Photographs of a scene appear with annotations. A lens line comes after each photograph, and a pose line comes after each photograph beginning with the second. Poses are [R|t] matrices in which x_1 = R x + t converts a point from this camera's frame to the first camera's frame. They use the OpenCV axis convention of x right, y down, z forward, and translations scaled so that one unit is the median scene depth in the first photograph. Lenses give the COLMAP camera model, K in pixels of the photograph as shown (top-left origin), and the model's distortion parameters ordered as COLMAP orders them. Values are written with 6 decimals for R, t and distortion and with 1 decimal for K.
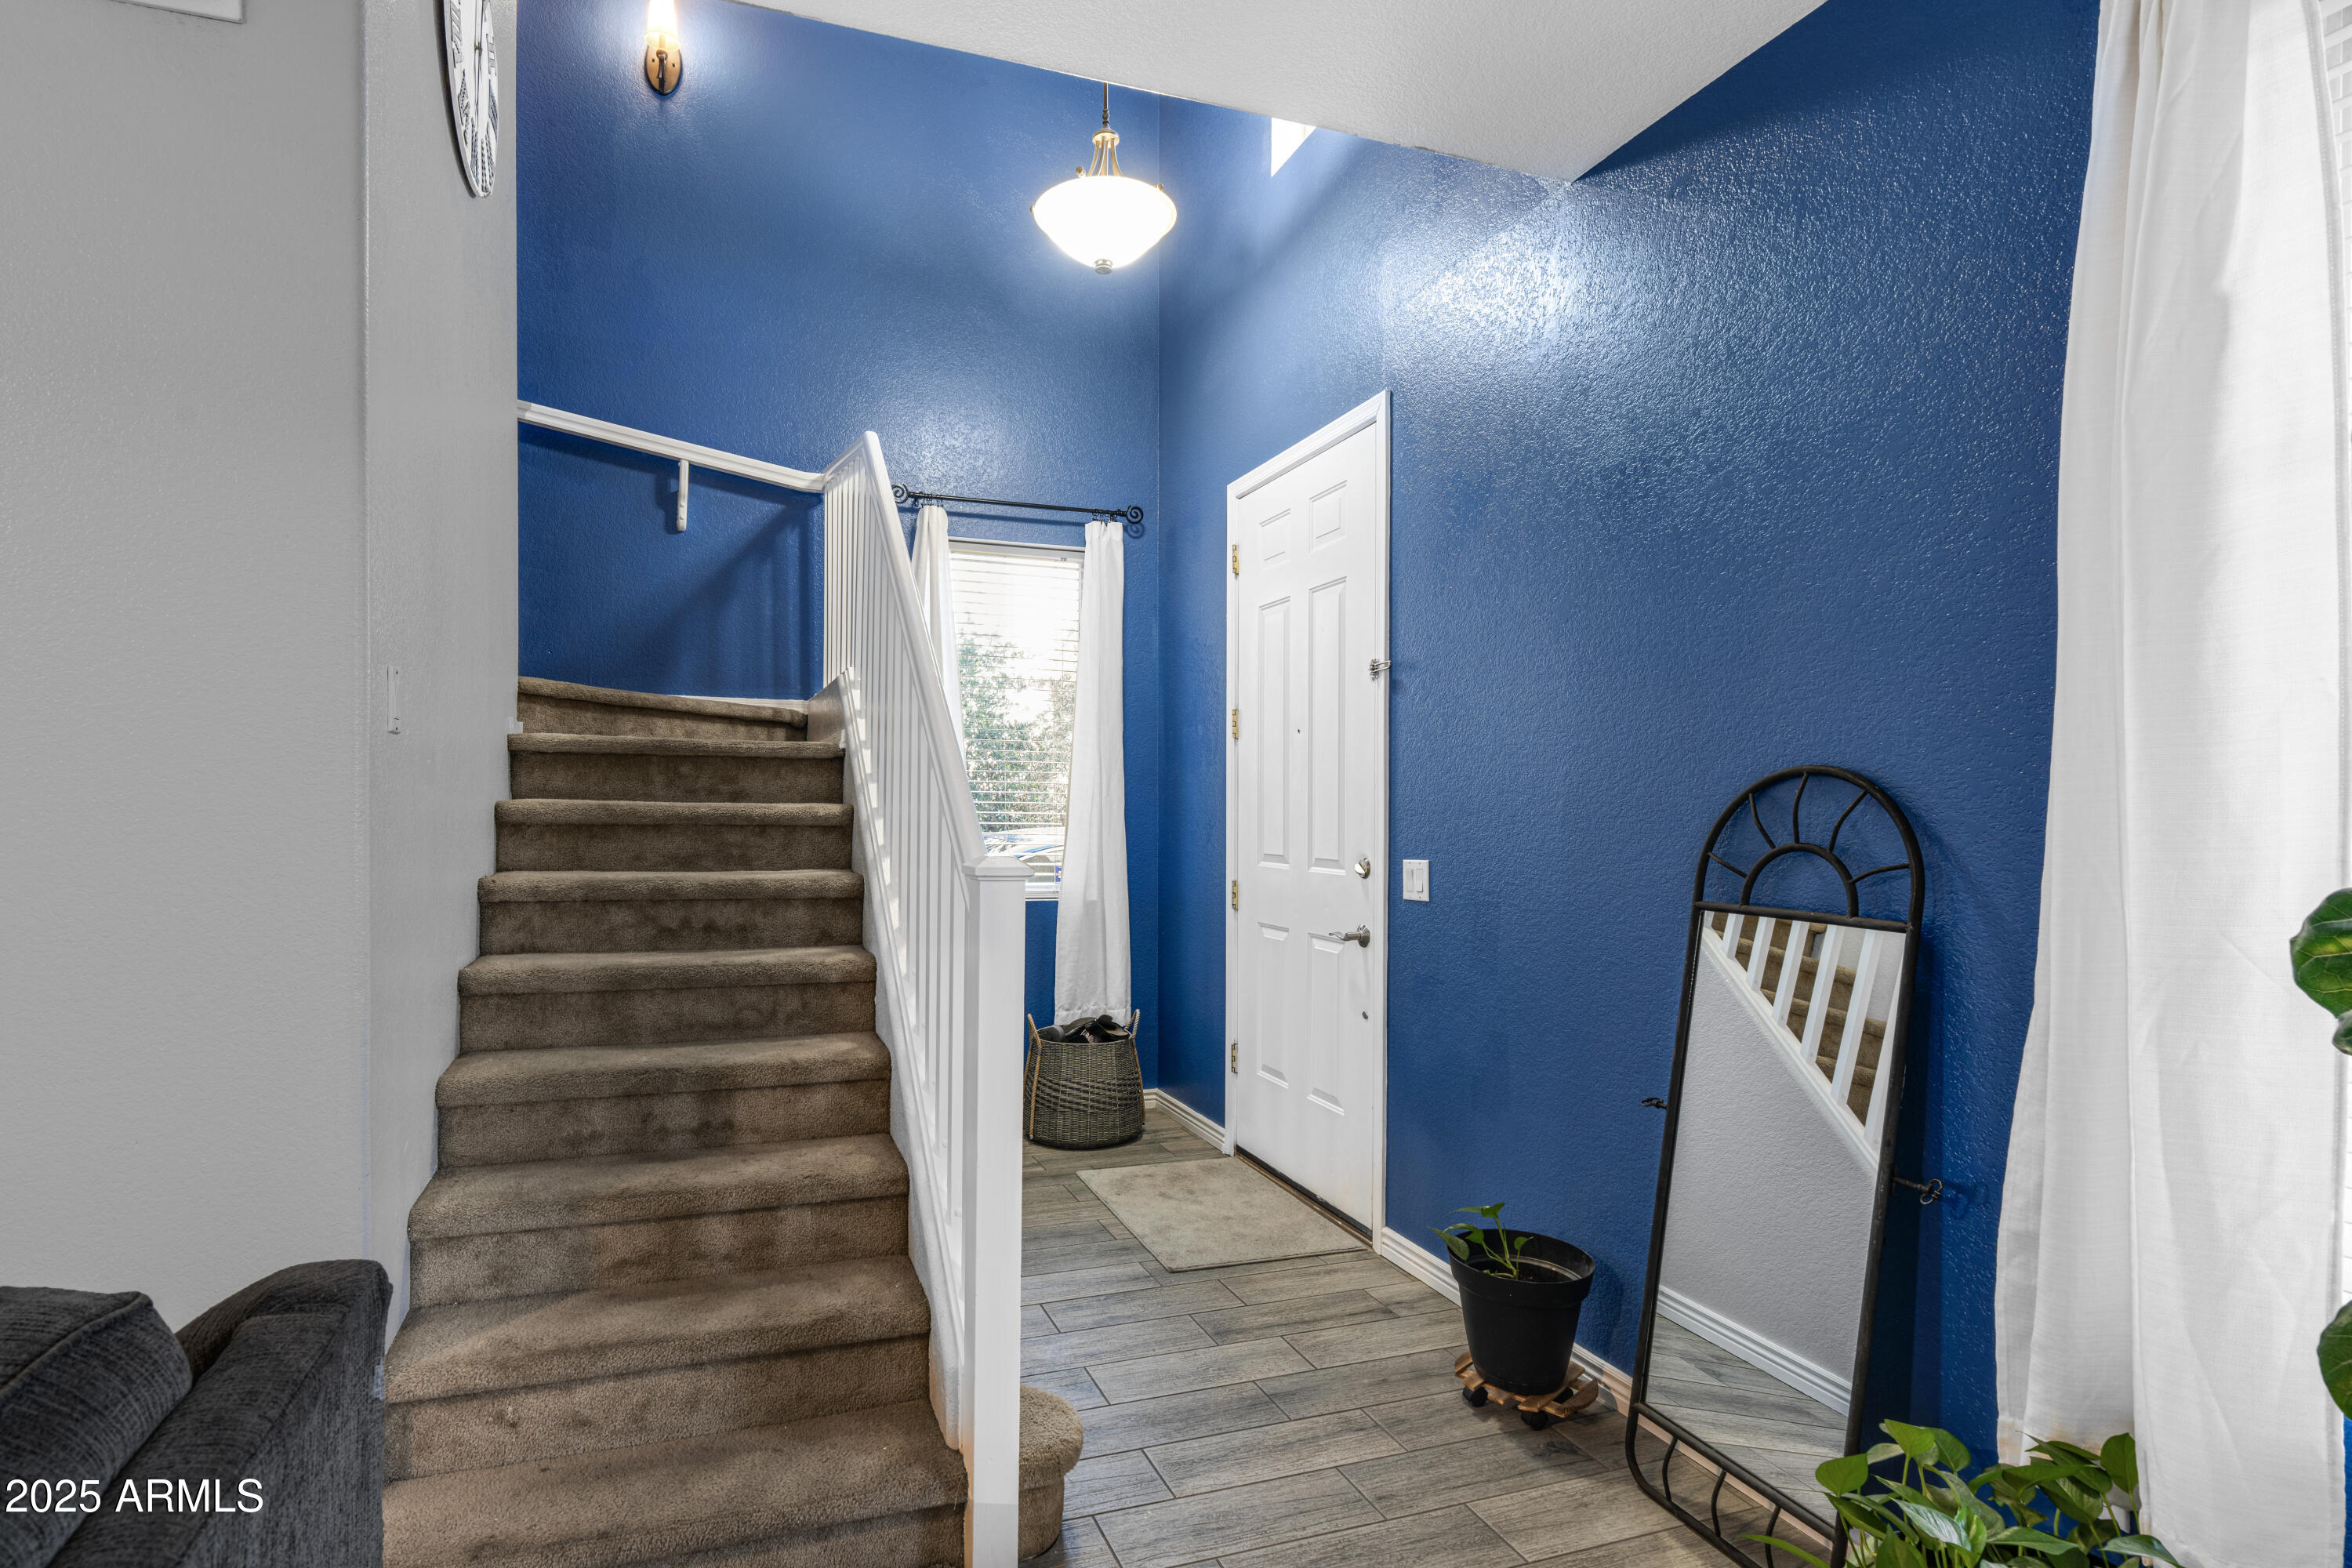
lens RADIAL K [[1160.3, 0, 1143.5], [0, 1160.3, 825.9], [0, 0, 1]] dist [-0.000709, -0.000026]
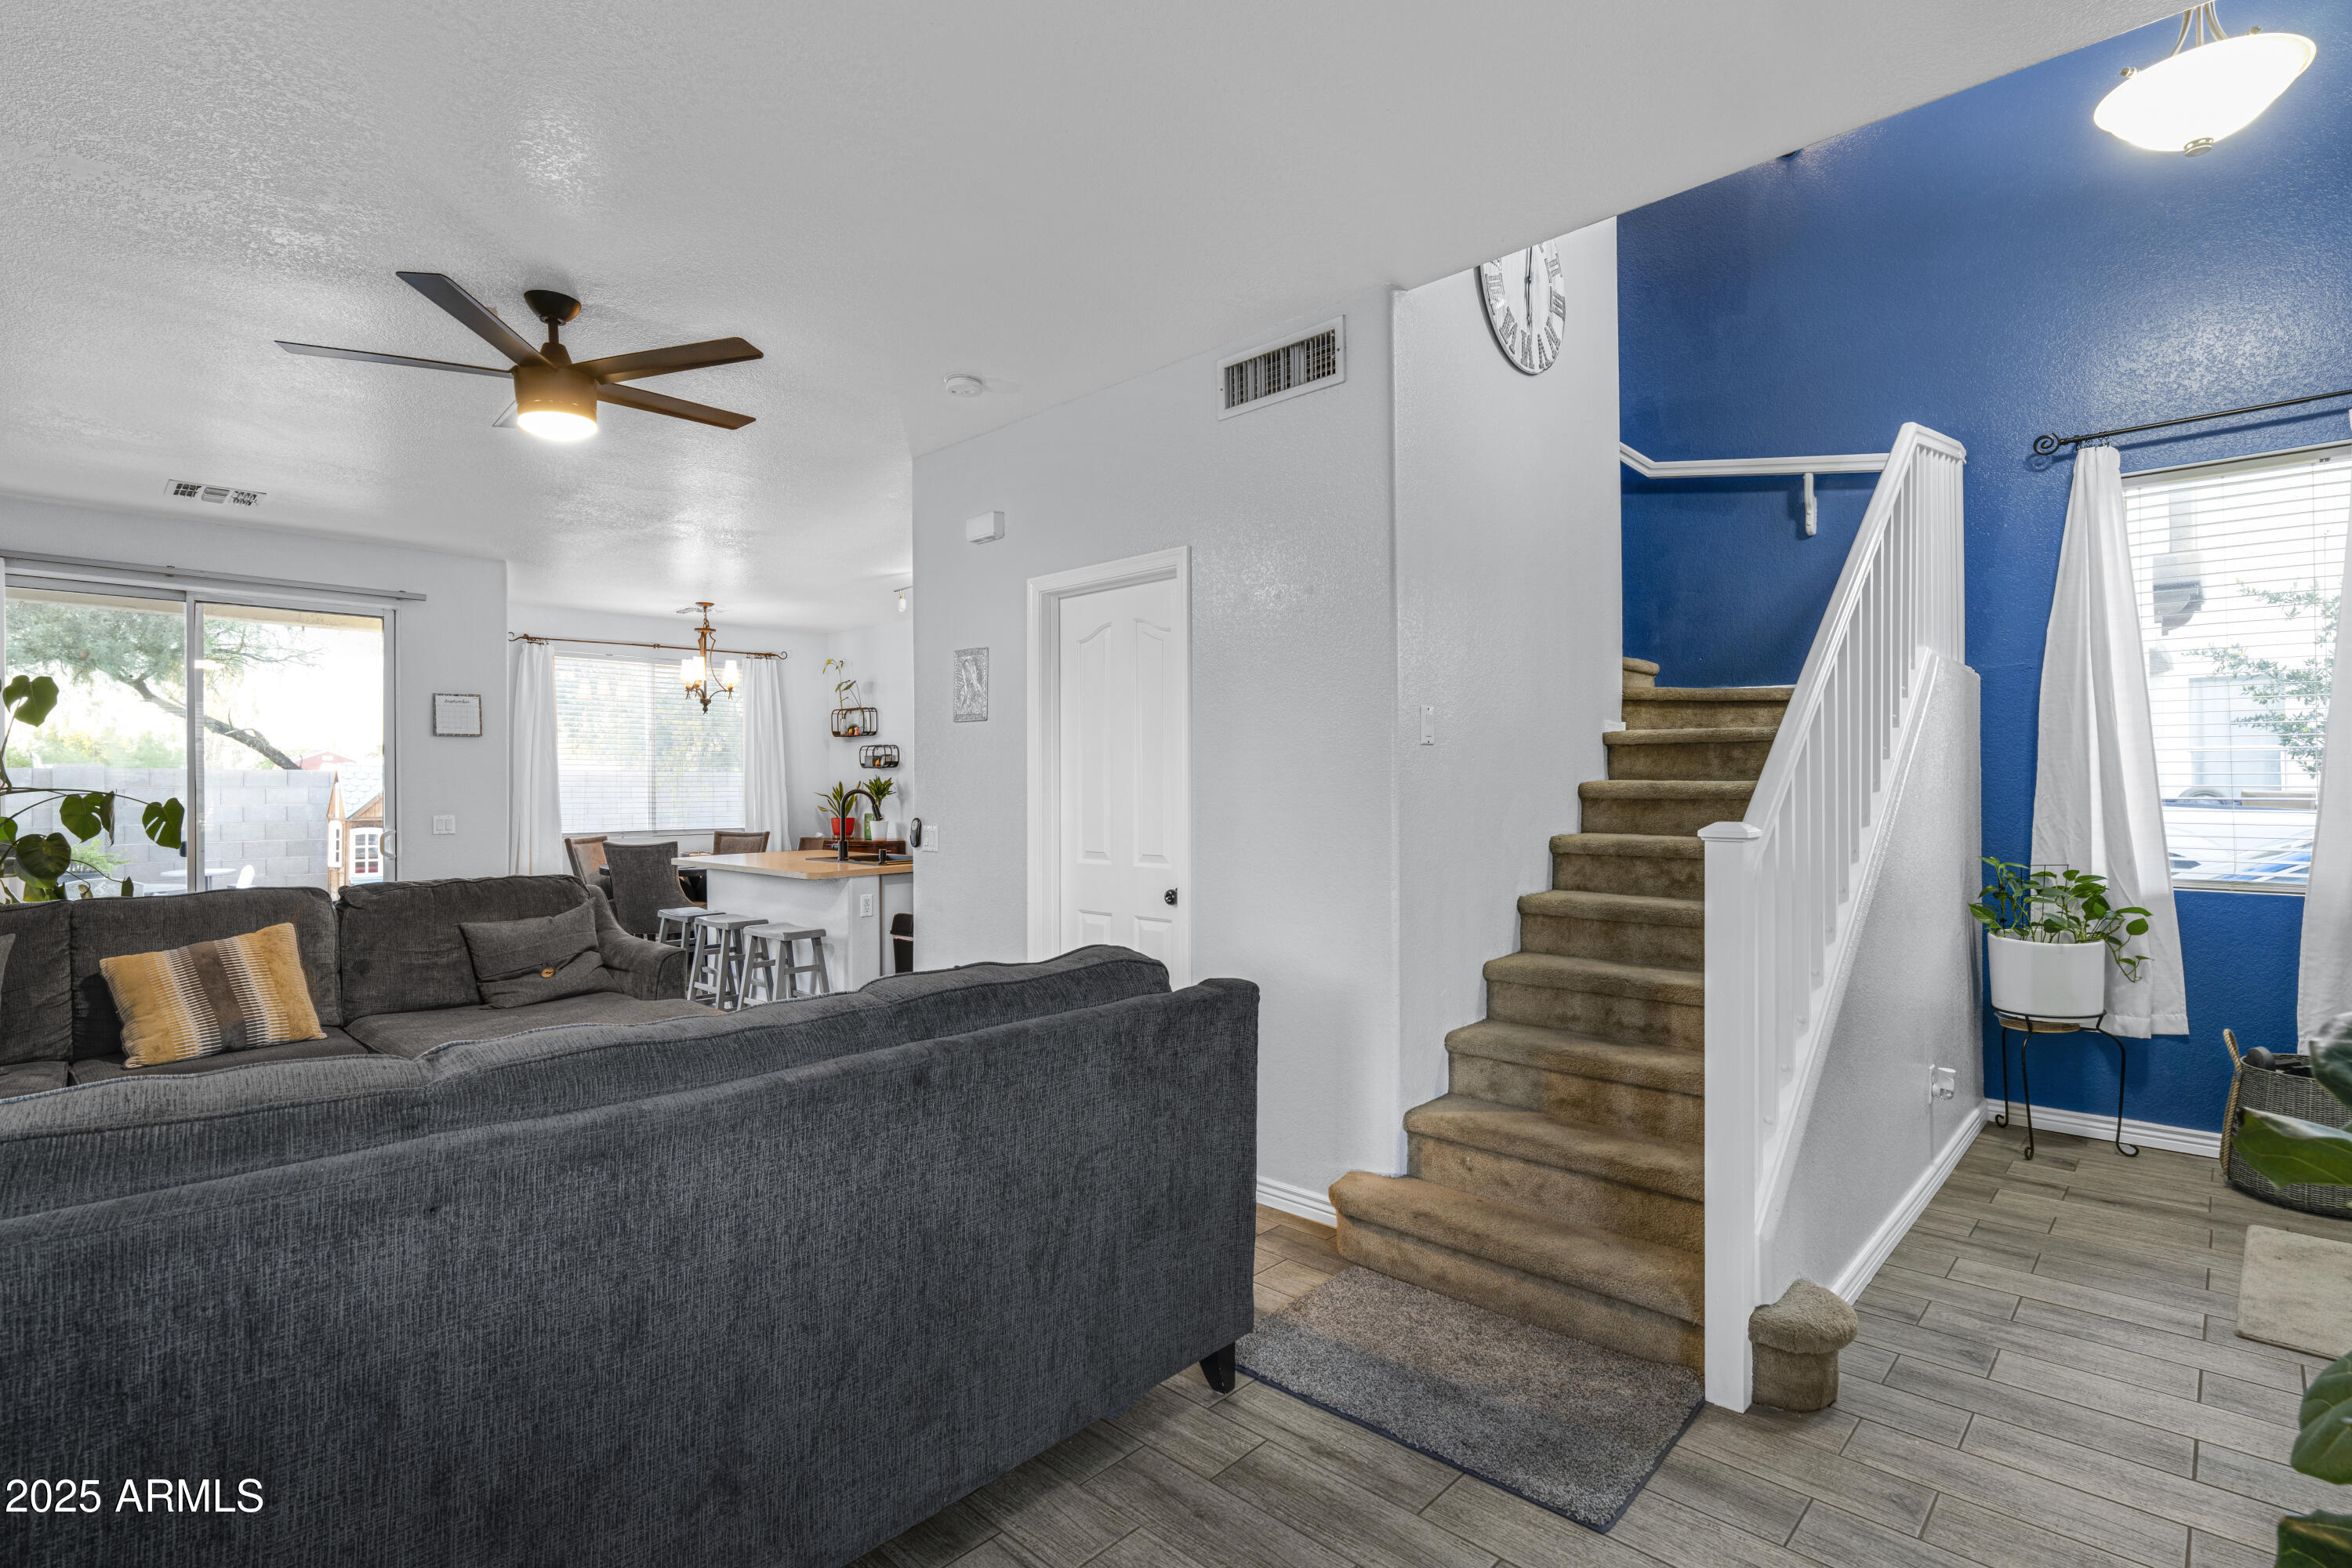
lens RADIAL K [[1160.3, 0, 1166.0], [0, 1160.3, 791.2], [0, 0, 1]] dist [-0.000709, -0.000026]
pose [[0.453824, -0.007899, -0.891057, 0.553071], [-0.003368, 0.999938, -0.010579, 0.006910], [0.891085, 0.007802, 0.453769, -0.089172]]
